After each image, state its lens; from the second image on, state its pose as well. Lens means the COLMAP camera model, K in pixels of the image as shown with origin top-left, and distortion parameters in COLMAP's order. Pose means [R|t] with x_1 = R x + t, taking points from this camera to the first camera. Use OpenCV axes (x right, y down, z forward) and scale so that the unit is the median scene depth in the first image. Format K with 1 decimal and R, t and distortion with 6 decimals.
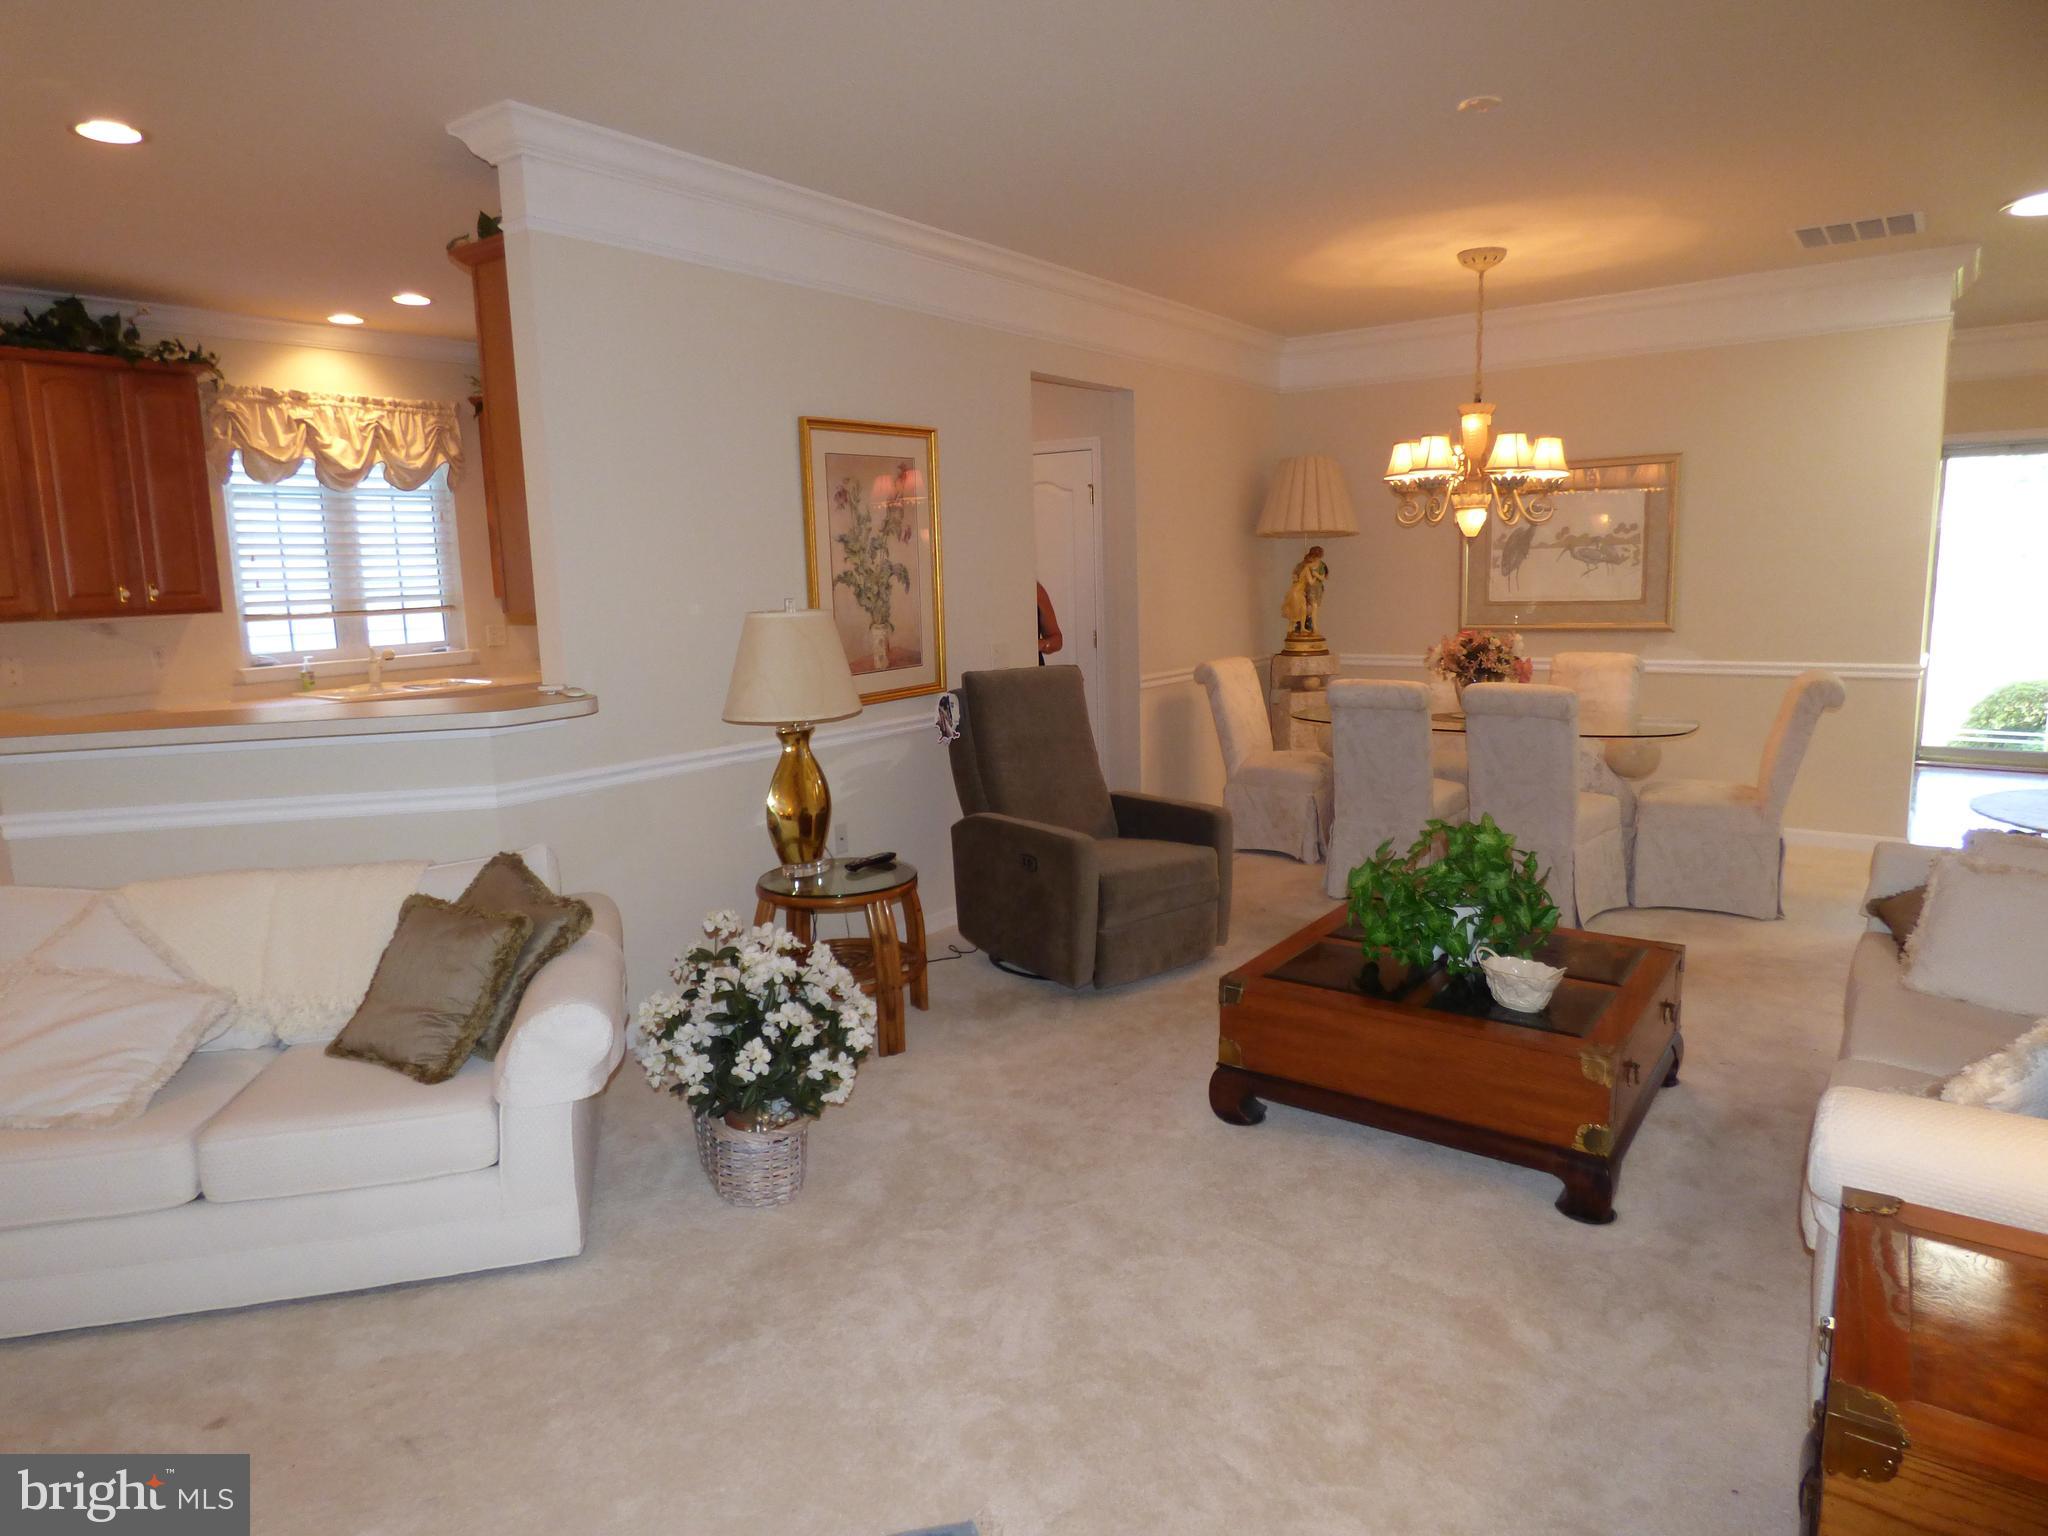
lens RADIAL K [[1247.4, 0, 1024.4], [0, 1247.4, 777.8], [0, 0, 1]] dist [0.001938, -0.007691]
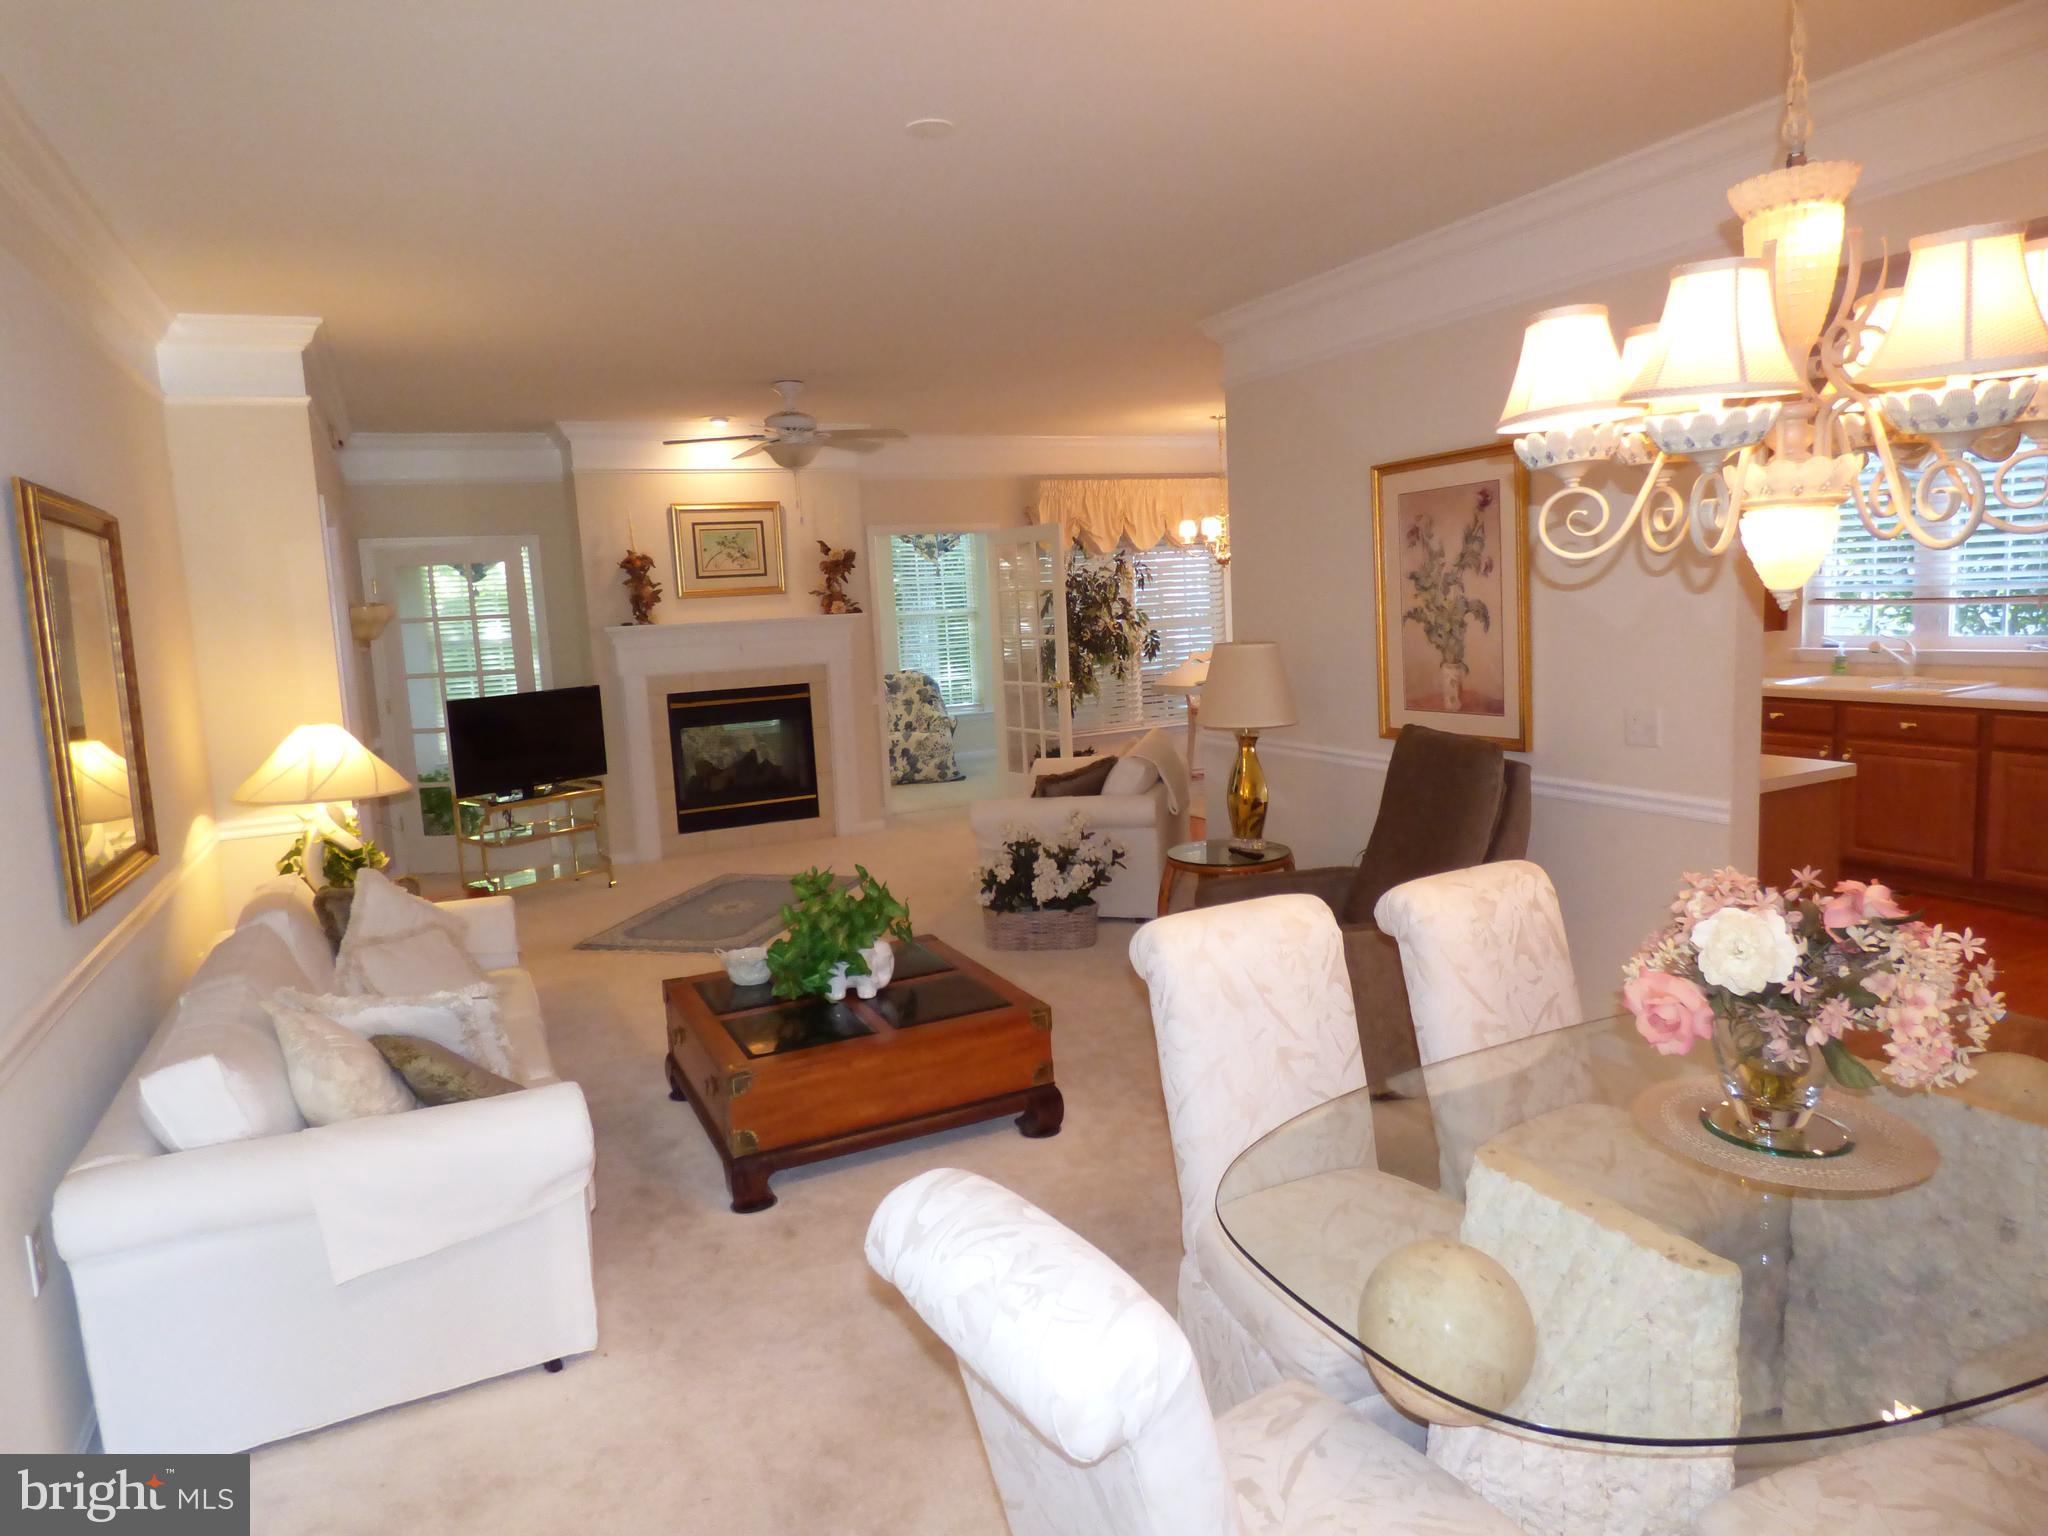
lens RADIAL K [[1247.4, 0, 1003.4], [0, 1247.4, 763.5], [0, 0, 1]] dist [0.001938, -0.007691]
pose [[-0.485361, 0.174392, -0.856745, 0.697307], [-0.079611, 0.967020, 0.241939, -0.201001], [0.870682, 0.185634, -0.455470, 0.918189]]
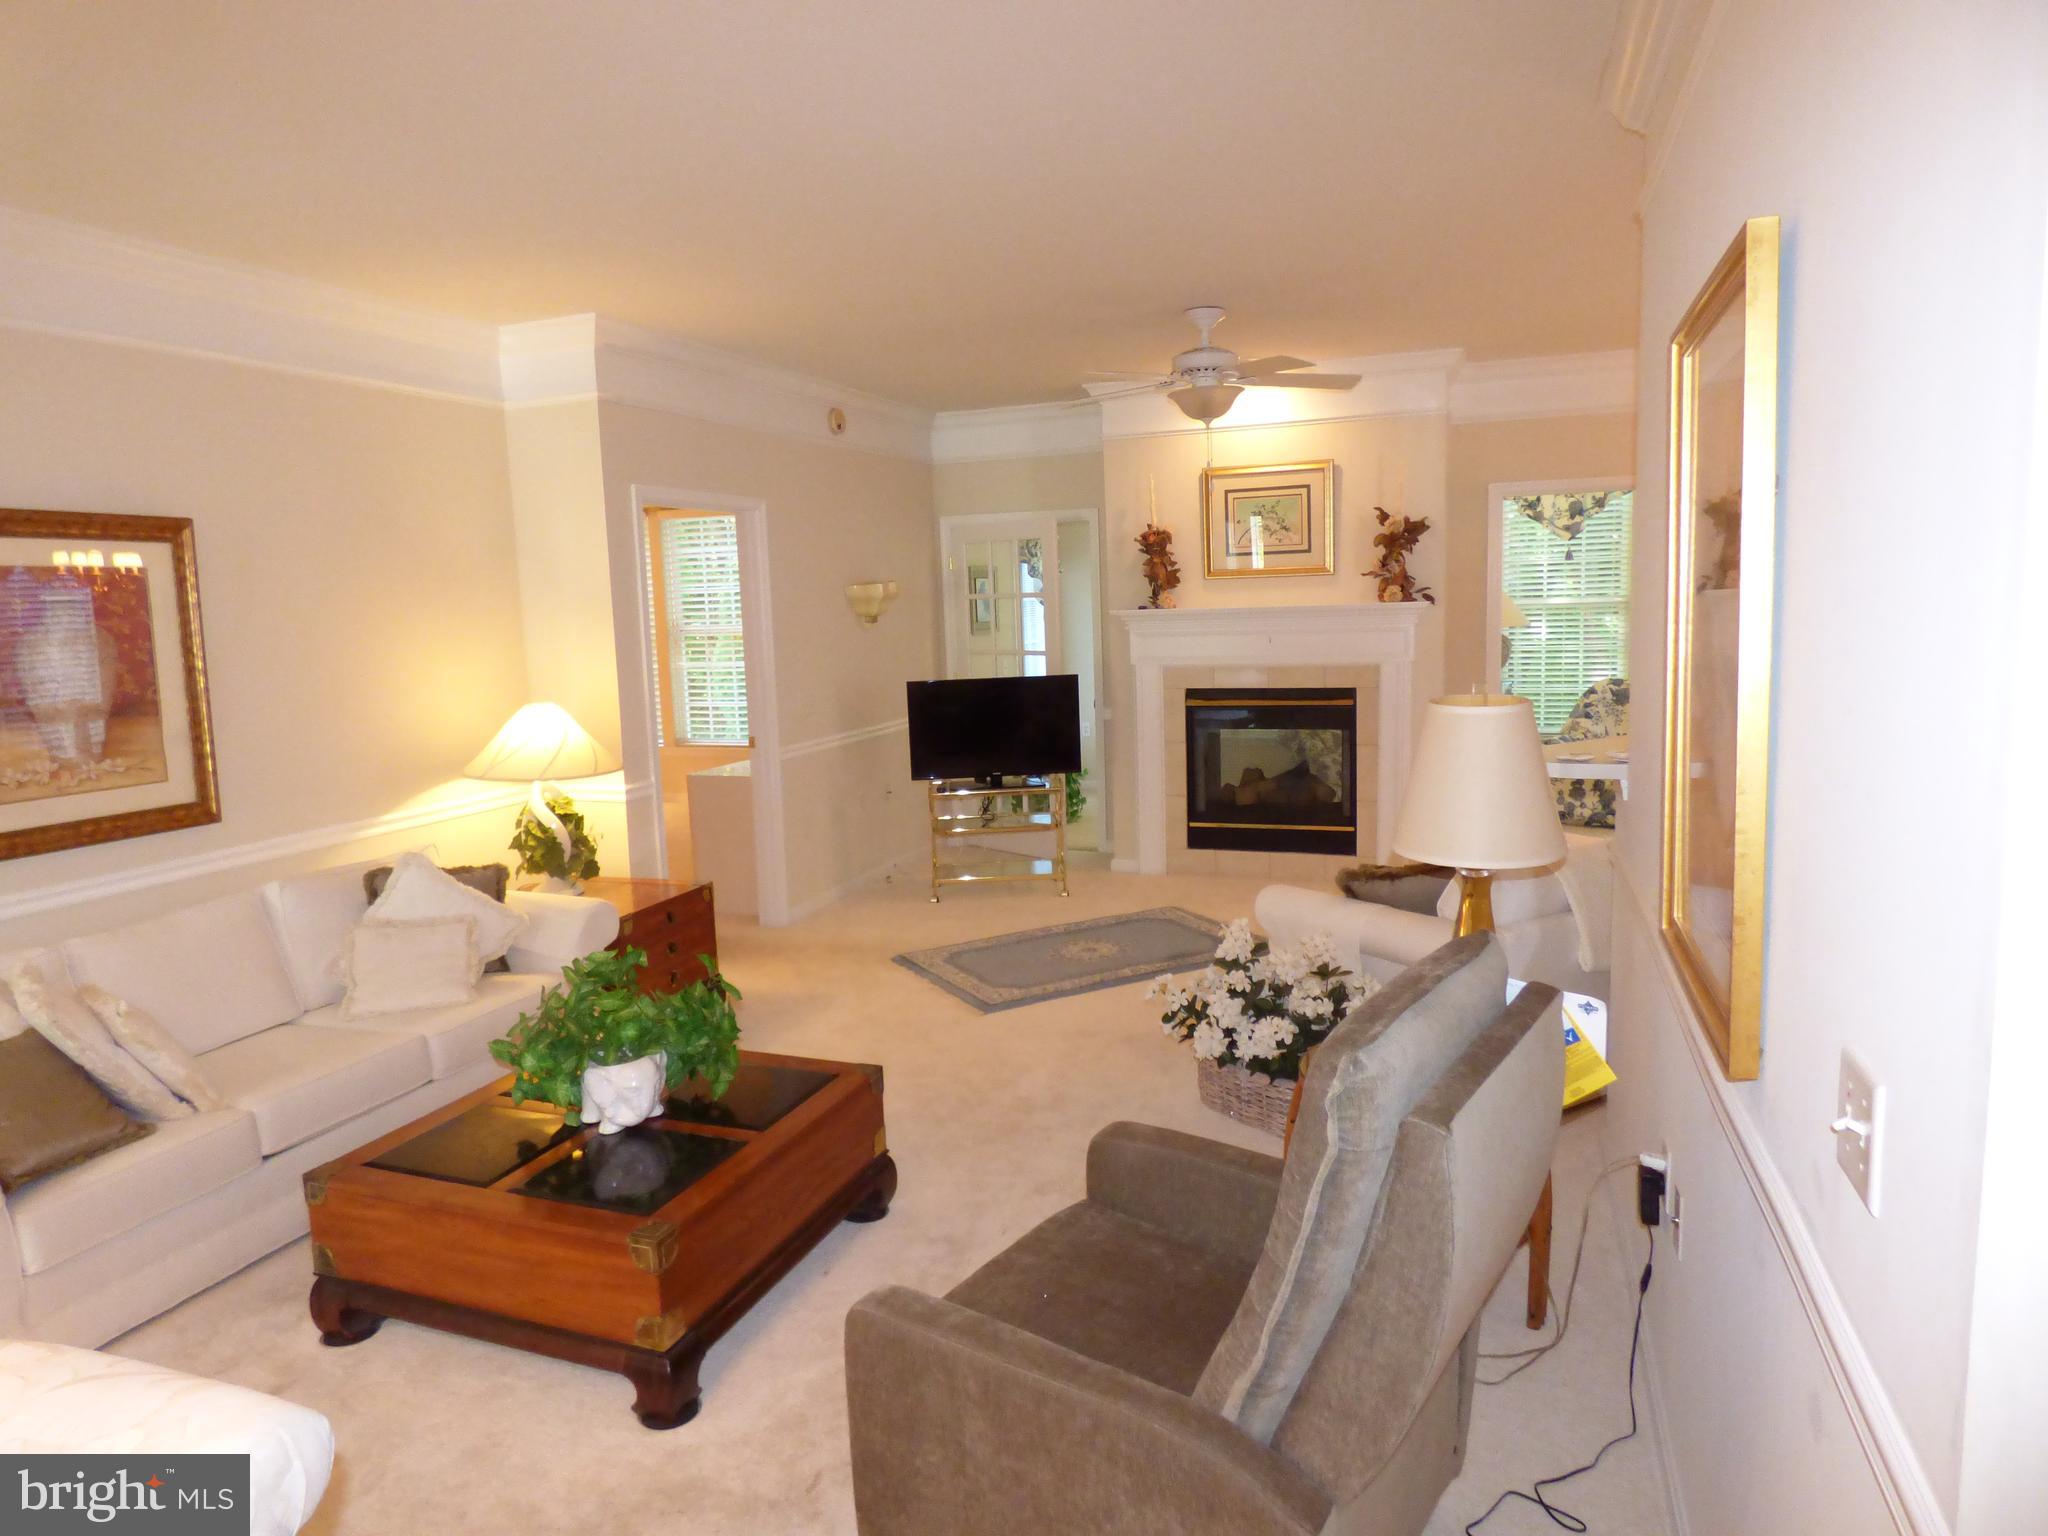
lens RADIAL K [[1247.4, 0, 1022.2], [0, 1247.4, 759.4], [0, 0, 1]] dist [0.001938, -0.007691]
pose [[-0.965894, 0.097111, -0.240038, 0.150105], [0.023068, 0.955596, 0.293776, -0.203670], [0.257909, 0.278219, -0.925244, 1.039296]]
